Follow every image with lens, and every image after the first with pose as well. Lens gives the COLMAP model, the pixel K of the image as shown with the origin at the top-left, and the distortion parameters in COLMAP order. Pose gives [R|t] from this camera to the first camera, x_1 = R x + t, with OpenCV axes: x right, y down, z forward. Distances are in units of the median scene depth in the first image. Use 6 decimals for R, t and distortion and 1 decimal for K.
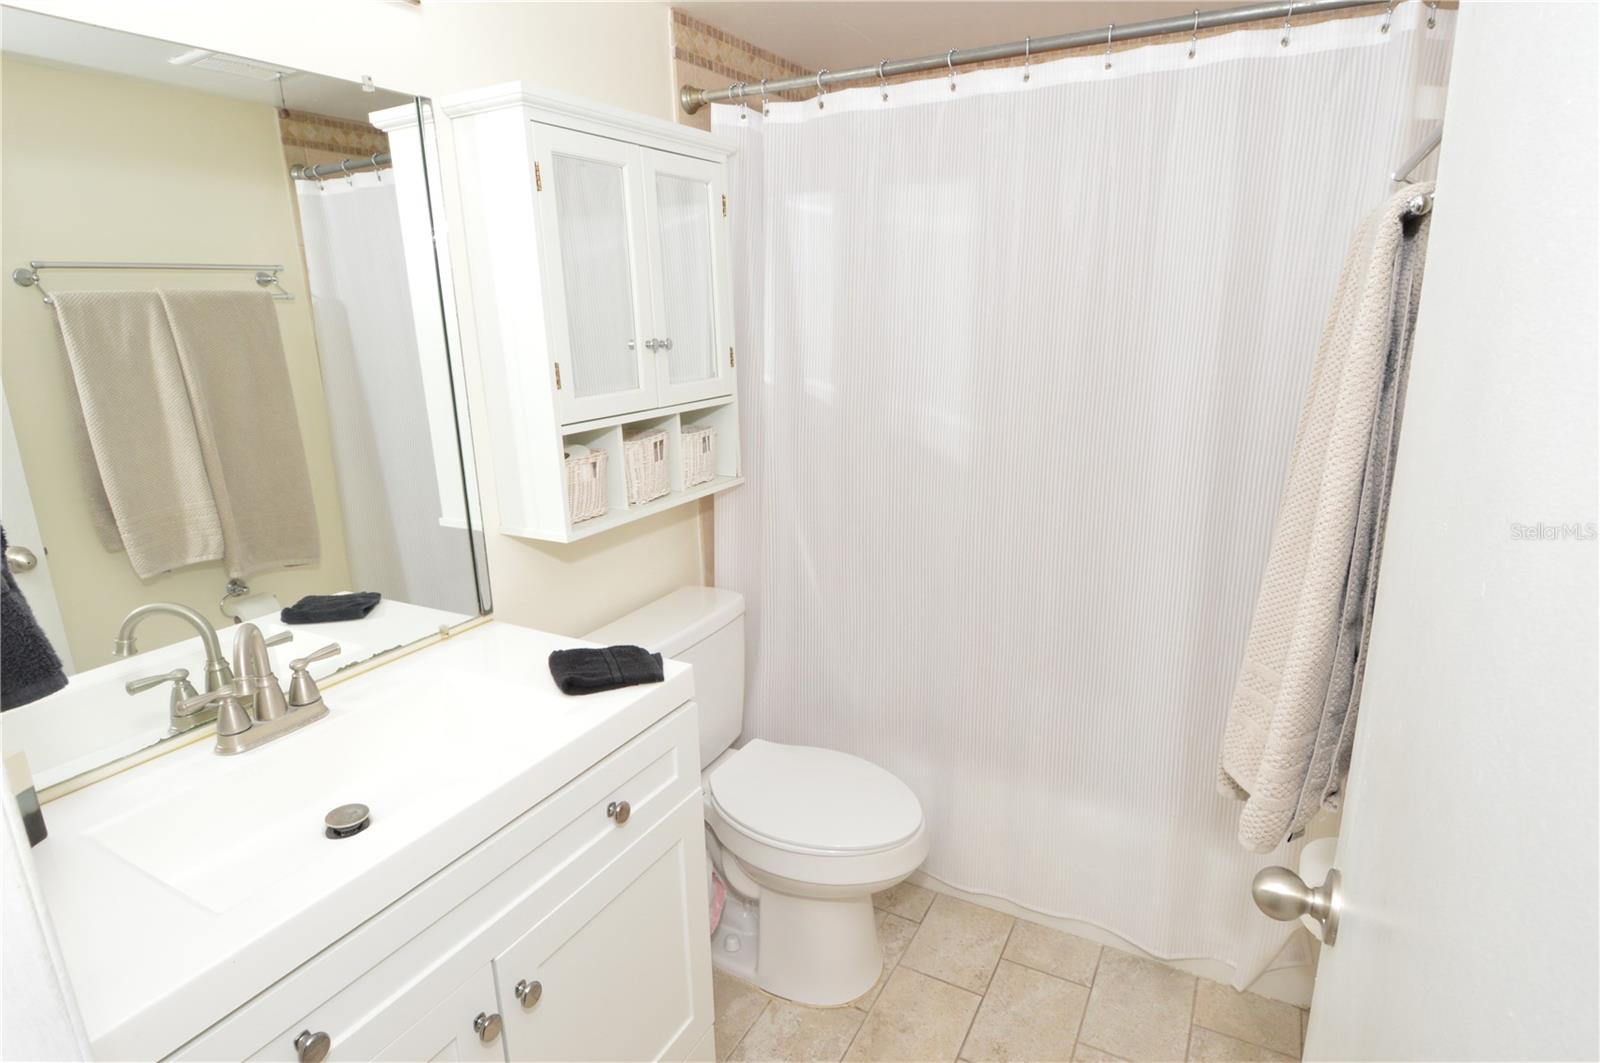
lens RADIAL K [[848.2, 0, 804.0], [0, 848.2, 524.2], [0, 0, 1]] dist [0.015474, -0.026638]
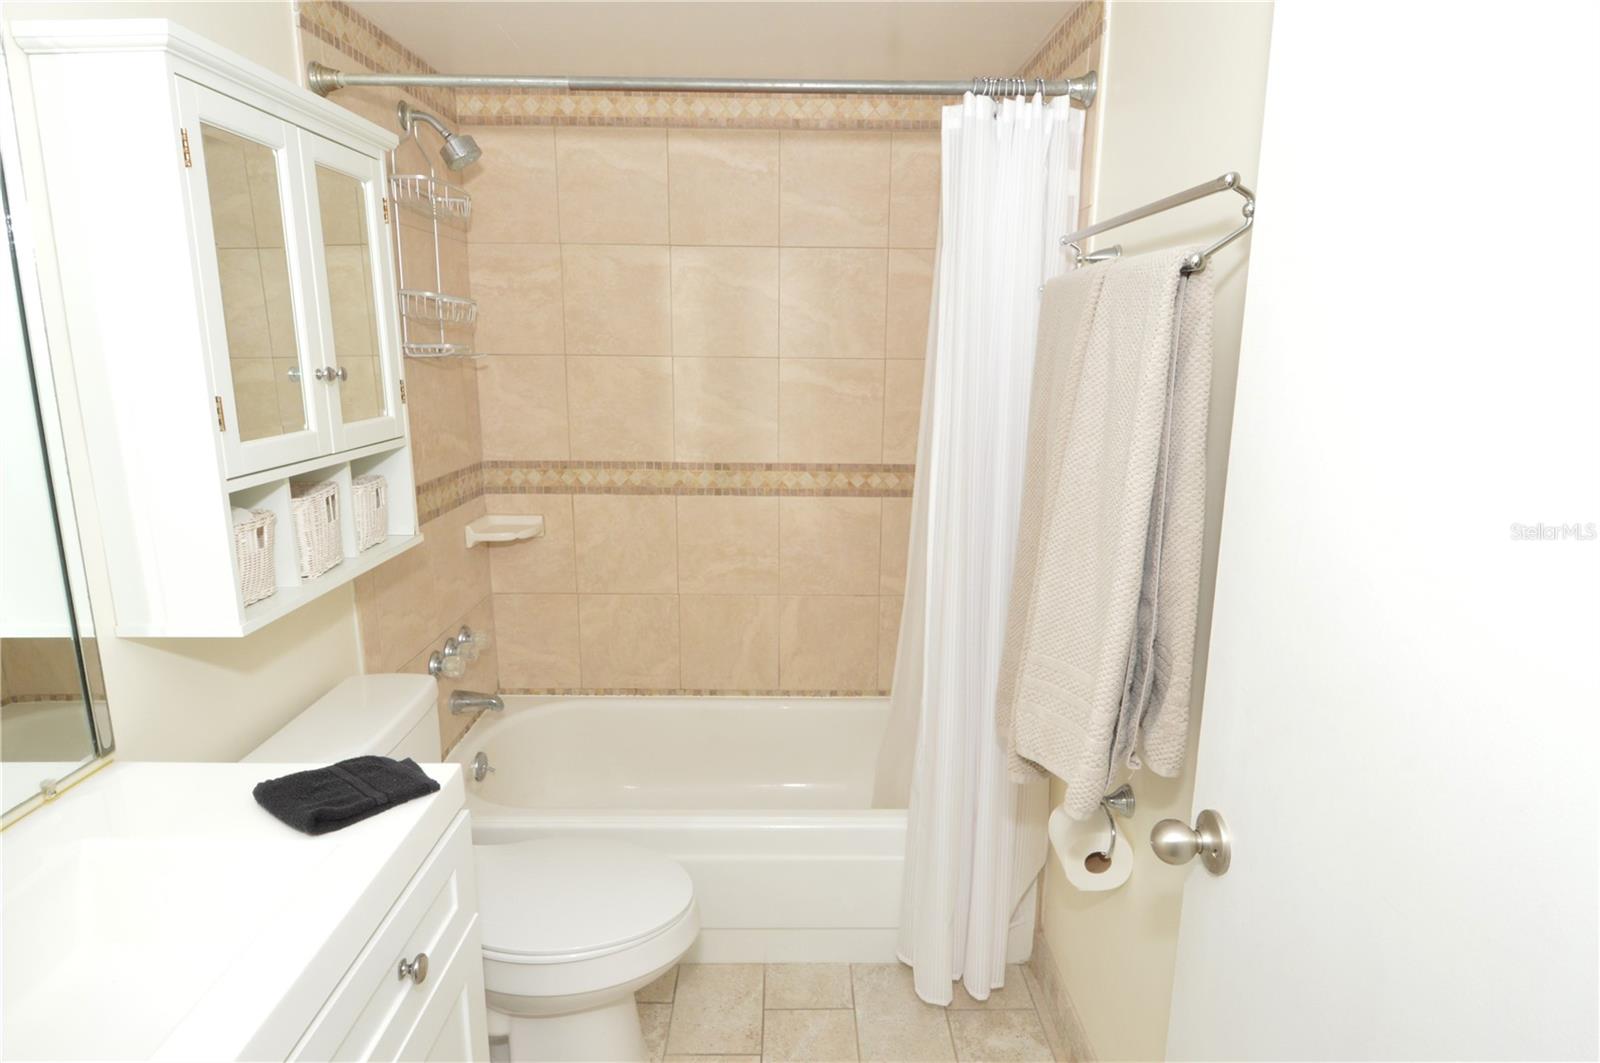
lens RADIAL K [[882.6, 0, 800.4], [0, 882.6, 530.7], [0, 0, 1]] dist [0.020126, -0.033625]
pose [[0.871699, -0.075598, 0.484175, -0.190832], [0.098343, 0.994916, -0.021712, -0.004806], [-0.480072, 0.066542, 0.874702, 0.070455]]
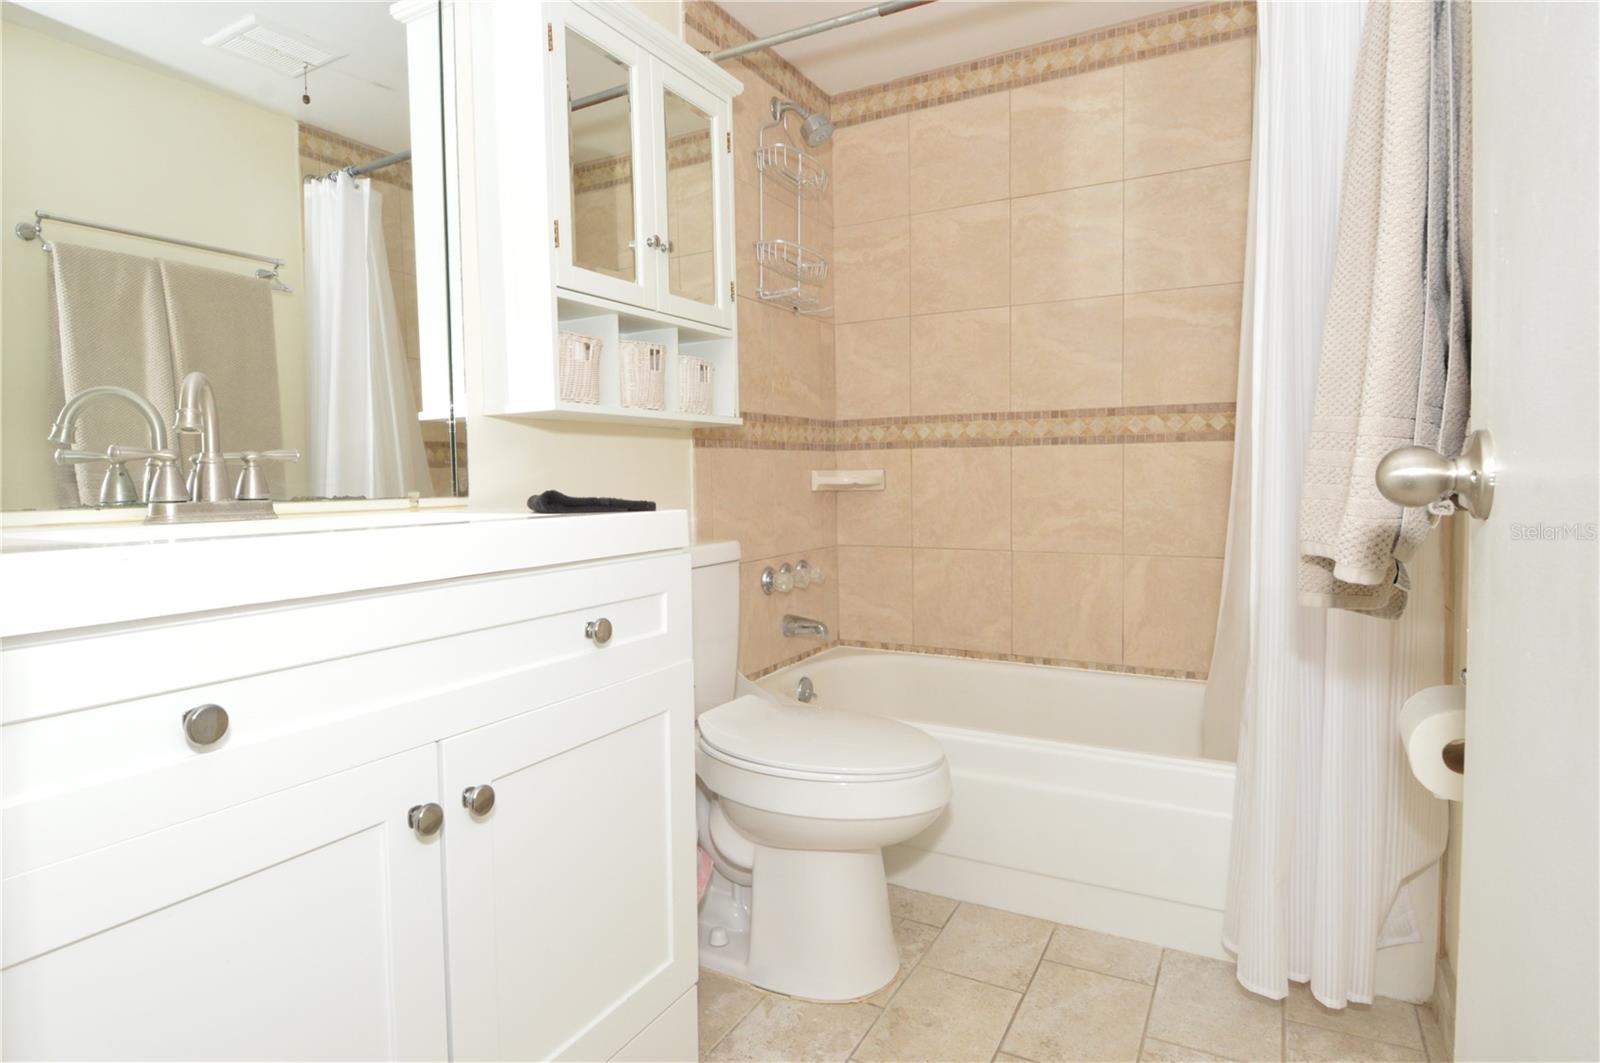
lens RADIAL K [[871.9, 0, 784.5], [0, 871.9, 514.4], [0, 0, 1]] dist [0.017014, -0.029928]
pose [[0.999942, 0.006832, -0.008339, -0.016508], [-0.008420, 0.978004, -0.208414, 0.285351], [0.006732, 0.208472, 0.978005, 0.079429]]
